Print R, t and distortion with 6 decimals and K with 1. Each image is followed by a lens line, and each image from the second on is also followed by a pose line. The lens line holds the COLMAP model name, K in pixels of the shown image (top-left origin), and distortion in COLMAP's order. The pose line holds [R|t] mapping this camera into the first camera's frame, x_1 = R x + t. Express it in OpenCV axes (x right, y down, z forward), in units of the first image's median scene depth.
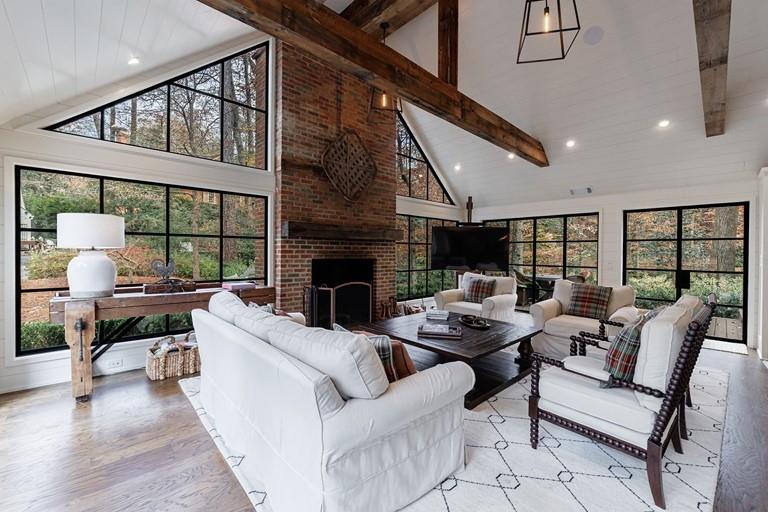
lens RADIAL K [[321.4, 0, 384.9], [0, 321.4, 256.8], [0, 0, 1]] dist [0.000196, -0.000731]
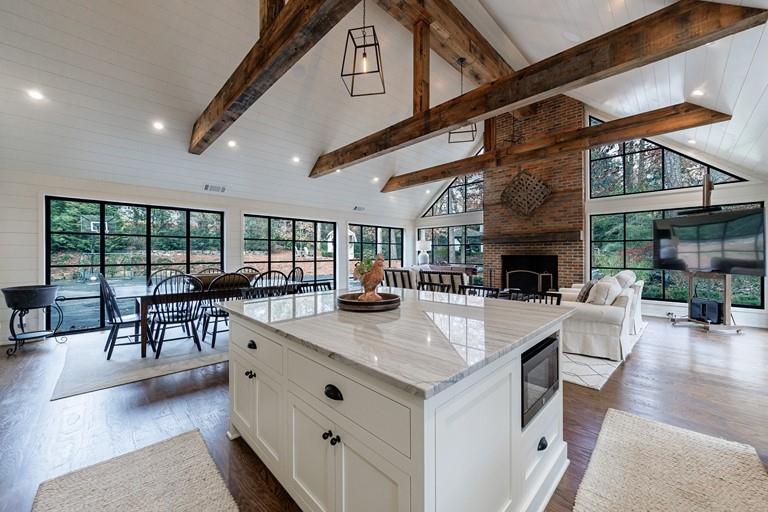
lens RADIAL K [[290.7, 0, 383.8], [0, 290.7, 255.0], [0, 0, 1]] dist [-0.002799, -0.000280]
pose [[0.035045, -0.010919, -0.999326, 1.300199], [-0.017452, 0.999781, -0.011536, 0.034615], [0.999233, 0.017844, 0.034847, 0.310323]]
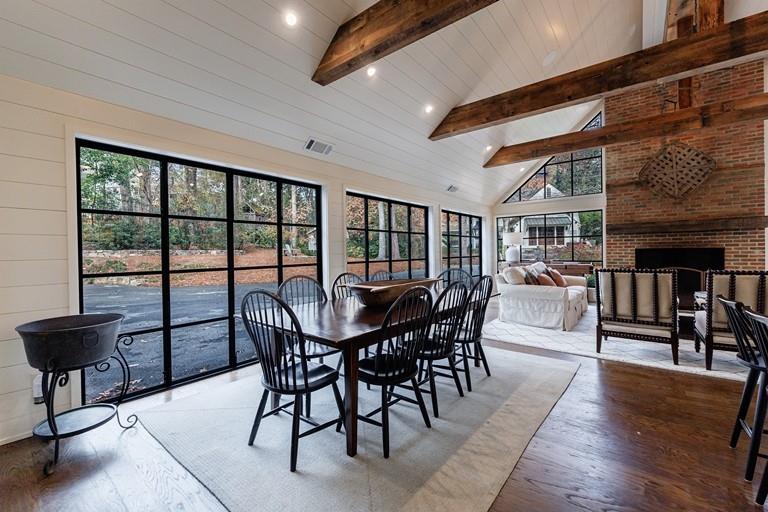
lens RADIAL K [[321.4, 0, 384.9], [0, 321.4, 256.1], [0, 0, 1]] dist [0.000196, -0.000731]
pose [[0.156426, -0.003831, -0.987682, 0.958533], [-0.002425, 0.999988, -0.004262, 0.046874], [0.987687, 0.003062, 0.156415, -0.275505]]
